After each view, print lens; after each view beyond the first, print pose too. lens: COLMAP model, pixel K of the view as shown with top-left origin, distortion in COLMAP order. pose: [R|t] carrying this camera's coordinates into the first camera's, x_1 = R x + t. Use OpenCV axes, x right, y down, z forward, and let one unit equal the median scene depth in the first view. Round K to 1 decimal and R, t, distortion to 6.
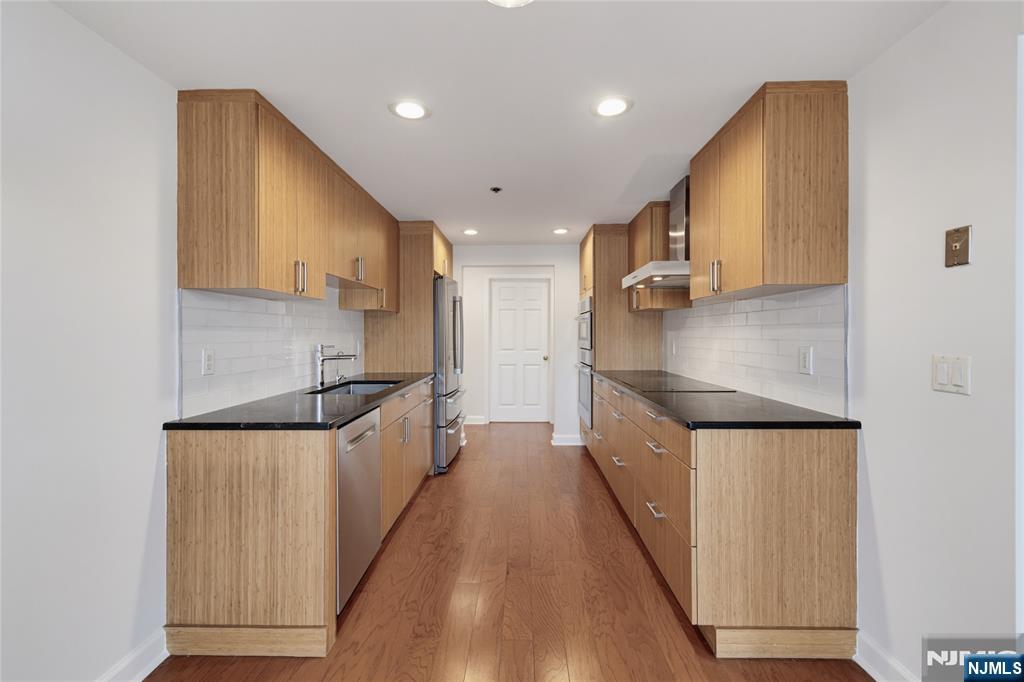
lens RADIAL K [[450.2, 0, 513.6], [0, 450.2, 337.8], [0, 0, 1]] dist [0.001181, 0.000259]
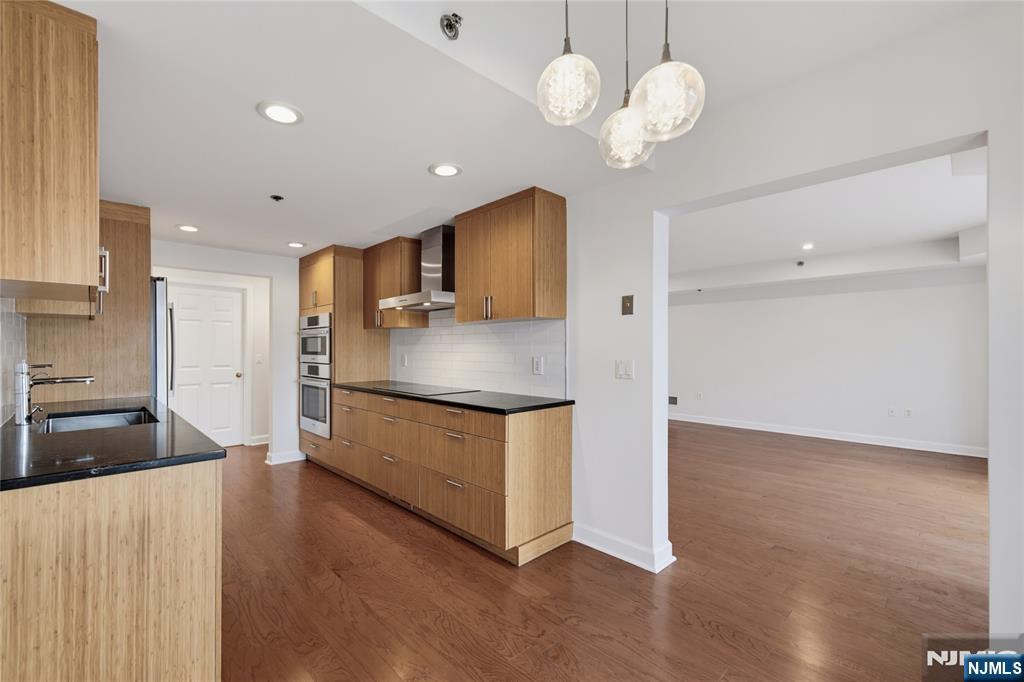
lens RADIAL K [[426.5, 0, 501.0], [0, 426.5, 352.5], [0, 0, 1]] dist [0.002542, 0.000065]
pose [[0.720353, -0.004789, 0.693591, -0.548644], [0.004258, 0.999988, 0.002482, -0.000015], [-0.693595, 0.001165, 0.720365, 0.025064]]
